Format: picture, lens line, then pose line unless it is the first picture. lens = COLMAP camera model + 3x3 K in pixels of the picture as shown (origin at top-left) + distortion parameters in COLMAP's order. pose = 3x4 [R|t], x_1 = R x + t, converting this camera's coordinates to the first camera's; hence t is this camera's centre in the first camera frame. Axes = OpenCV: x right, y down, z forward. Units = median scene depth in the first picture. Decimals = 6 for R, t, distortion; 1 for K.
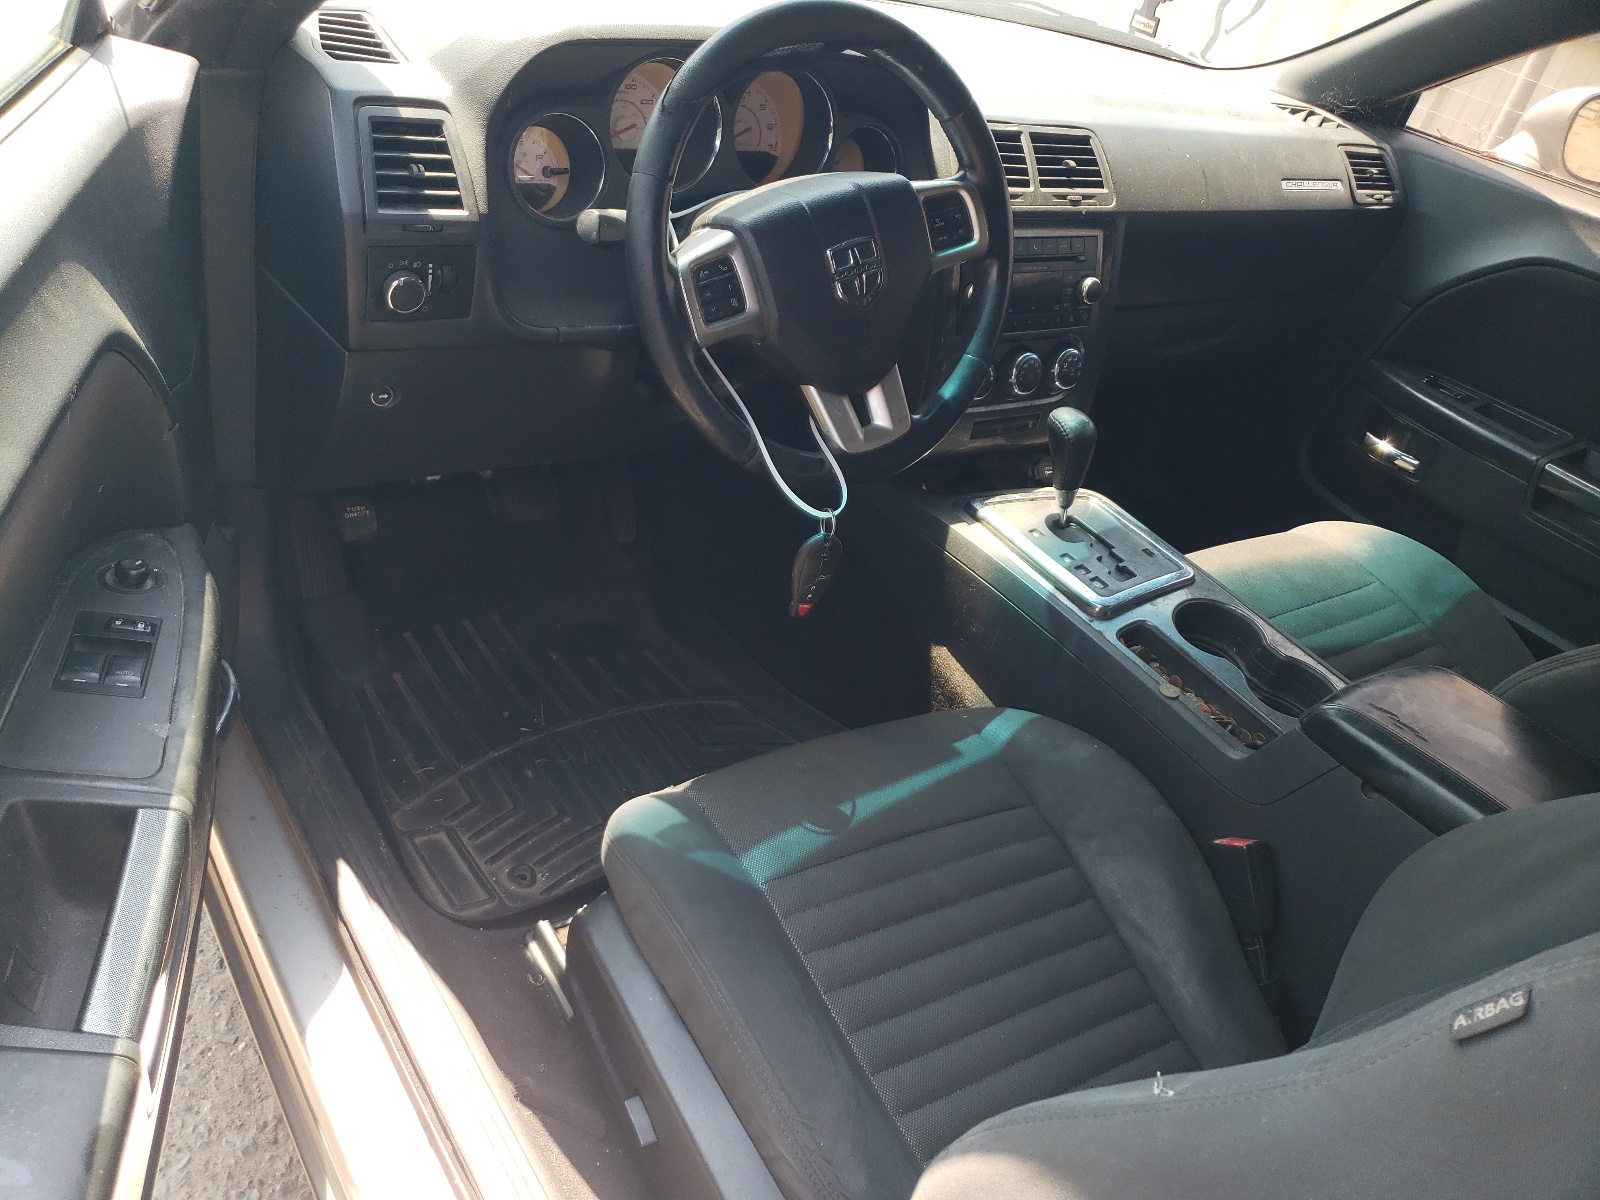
lens RADIAL K [[1224.2, 0, 738.4], [0, 1224.2, 598.5], [0, 0, 1]] dist [0.000597, 0.000512]
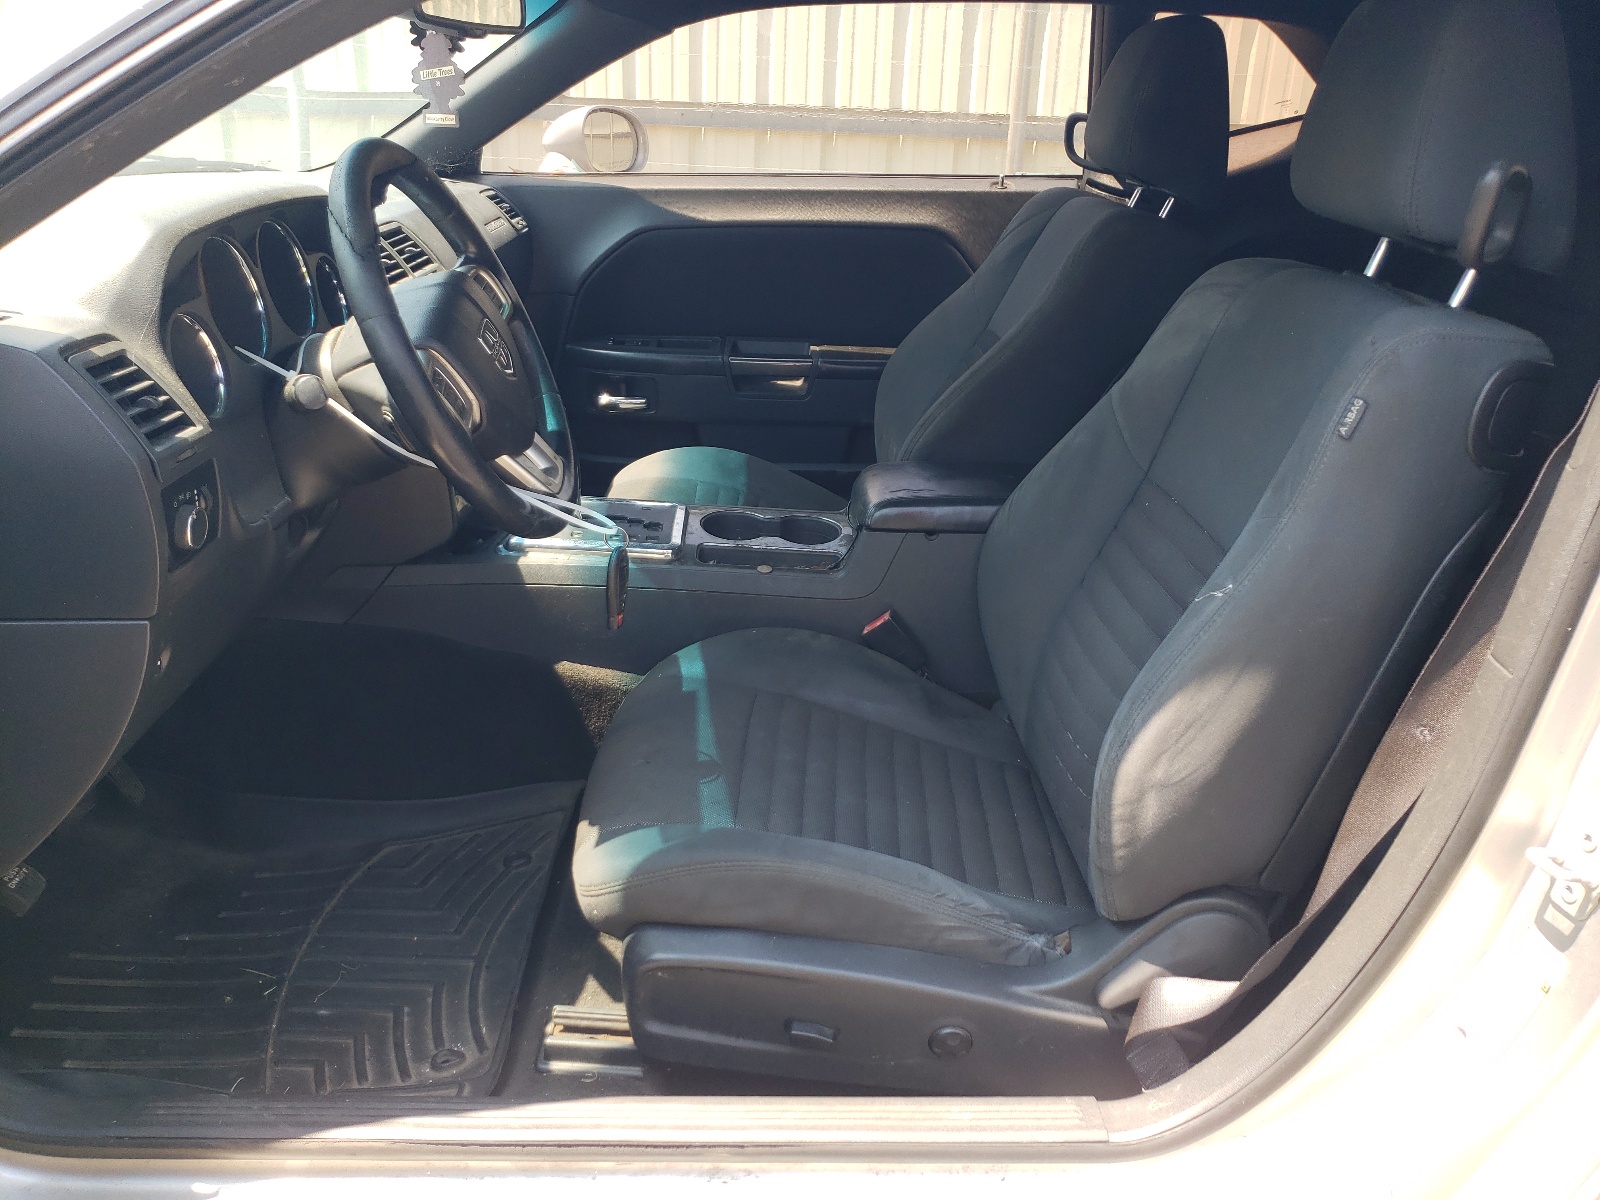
lens RADIAL K [[1224.2, 0, 738.4], [0, 1224.2, 598.5], [0, 0, 1]] dist [0.000597, 0.000512]
pose [[0.584016, -0.479372, 0.655078, -0.561243], [0.534863, 0.834297, 0.133678, -0.089966], [-0.610611, 0.272307, 0.743642, 0.061017]]
